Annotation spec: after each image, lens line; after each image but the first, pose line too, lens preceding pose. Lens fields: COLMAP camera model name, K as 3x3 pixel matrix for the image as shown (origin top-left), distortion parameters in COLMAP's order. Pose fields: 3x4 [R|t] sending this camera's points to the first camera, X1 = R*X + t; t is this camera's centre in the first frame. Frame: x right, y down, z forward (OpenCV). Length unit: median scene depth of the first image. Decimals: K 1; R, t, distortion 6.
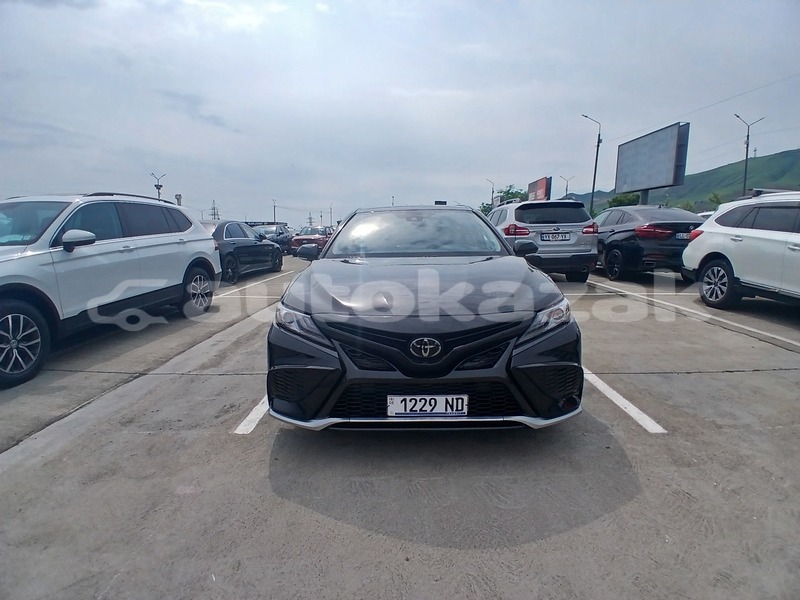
lens RADIAL K [[395.1, 0, 397.7], [0, 395.1, 296.2], [0, 0, 1]] dist [0.000076, -0.039834]
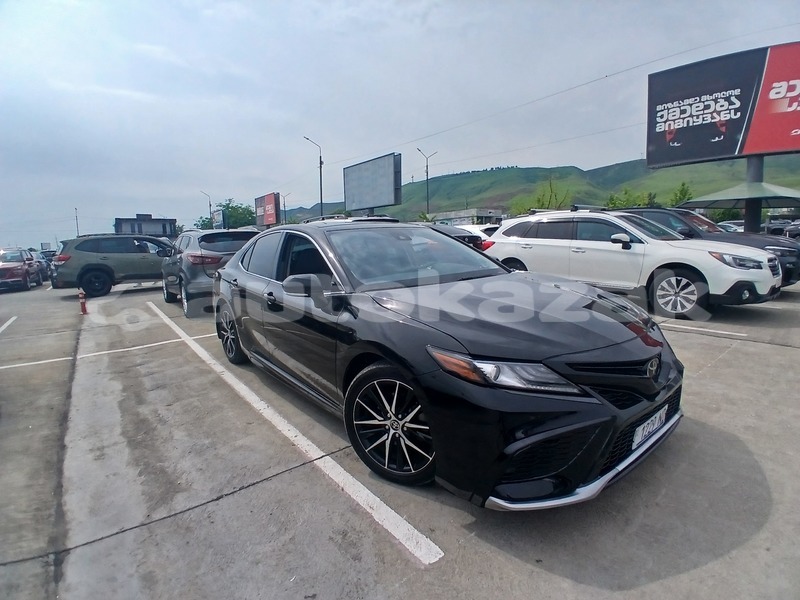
lens RADIAL K [[395.1, 0, 397.7], [0, 395.1, 296.2], [0, 0, 1]] dist [0.000076, -0.039834]
pose [[0.779846, -0.106336, 0.616873, -0.472207], [0.128243, 0.991704, 0.008825, -0.065284], [-0.612694, 0.072227, 0.787013, 0.278164]]
